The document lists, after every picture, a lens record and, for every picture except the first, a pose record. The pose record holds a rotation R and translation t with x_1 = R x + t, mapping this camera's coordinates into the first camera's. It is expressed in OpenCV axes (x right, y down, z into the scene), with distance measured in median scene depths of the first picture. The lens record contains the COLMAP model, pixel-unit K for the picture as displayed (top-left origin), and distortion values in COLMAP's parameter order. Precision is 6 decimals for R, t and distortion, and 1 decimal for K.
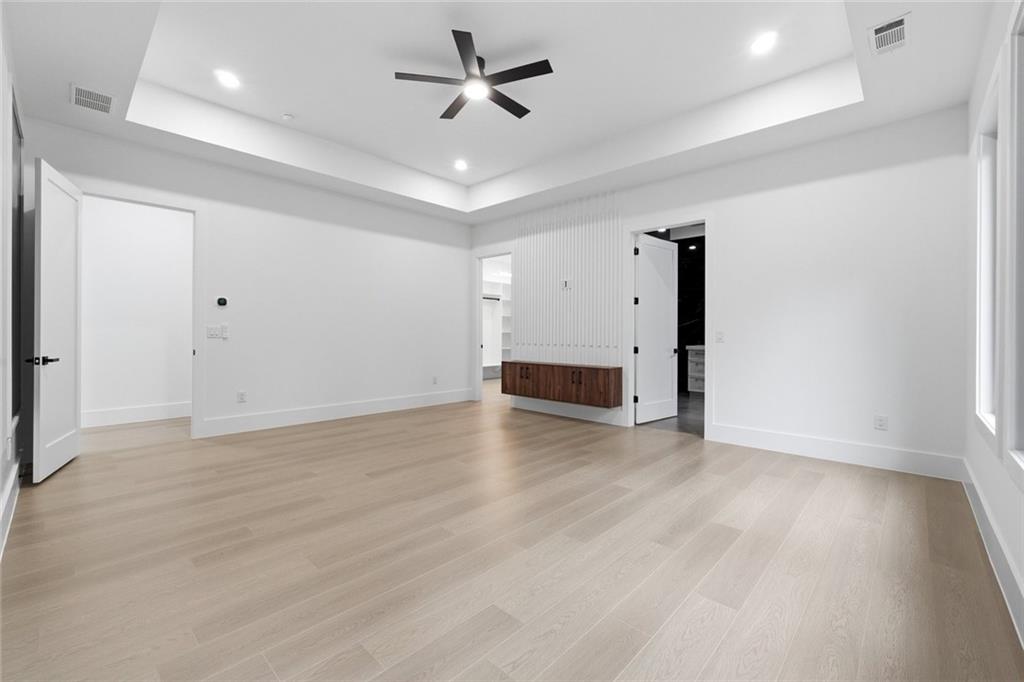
lens RADIAL K [[435.4, 0, 509.7], [0, 435.4, 338.9], [0, 0, 1]] dist [-0.004124, 0.000325]
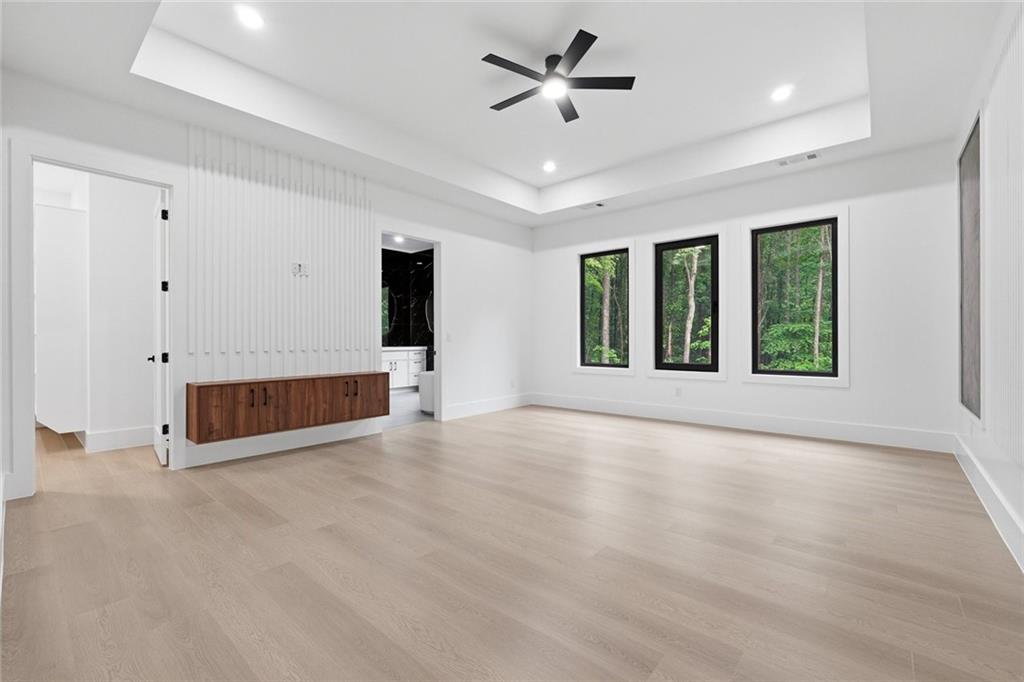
lens RADIAL K [[435.4, 0, 506.2], [0, 435.4, 338.7], [0, 0, 1]] dist [-0.004124, 0.000325]
pose [[-0.021807, -0.015800, 0.999637, -0.656405], [0.002314, 0.999872, 0.015854, -0.018210], [-0.999760, 0.002659, -0.021767, 0.704440]]
